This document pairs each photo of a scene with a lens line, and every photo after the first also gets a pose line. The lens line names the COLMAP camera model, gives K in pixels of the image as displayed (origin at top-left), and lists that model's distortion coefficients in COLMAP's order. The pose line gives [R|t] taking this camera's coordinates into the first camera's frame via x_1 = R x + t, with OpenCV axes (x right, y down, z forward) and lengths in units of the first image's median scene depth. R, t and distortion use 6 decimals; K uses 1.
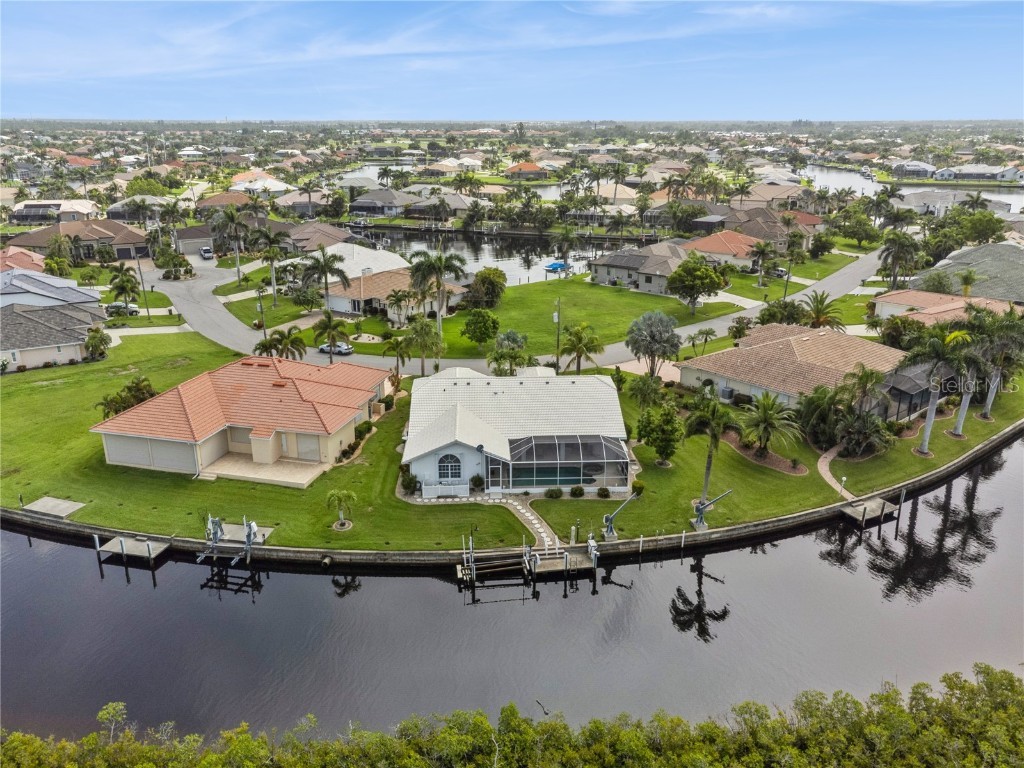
lens RADIAL K [[762.0, 0, 514.1], [0, 762.0, 358.6], [0, 0, 1]] dist [0.024245, -0.009687]
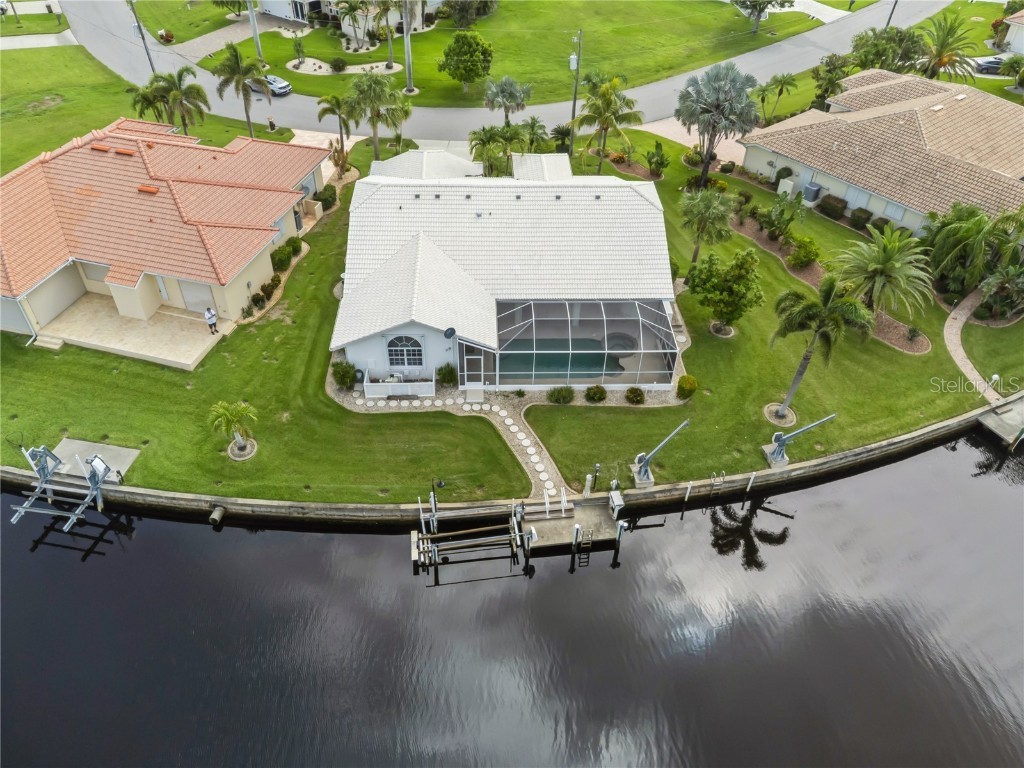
lens RADIAL K [[762.0, 0, 514.1], [0, 762.0, 358.6], [0, 0, 1]] dist [0.024245, -0.009687]
pose [[0.999702, 0.023698, 0.005907, 0.005940], [-0.024108, 0.918811, 0.393961, -0.113290], [0.003909, -0.393986, 0.919108, 0.388658]]
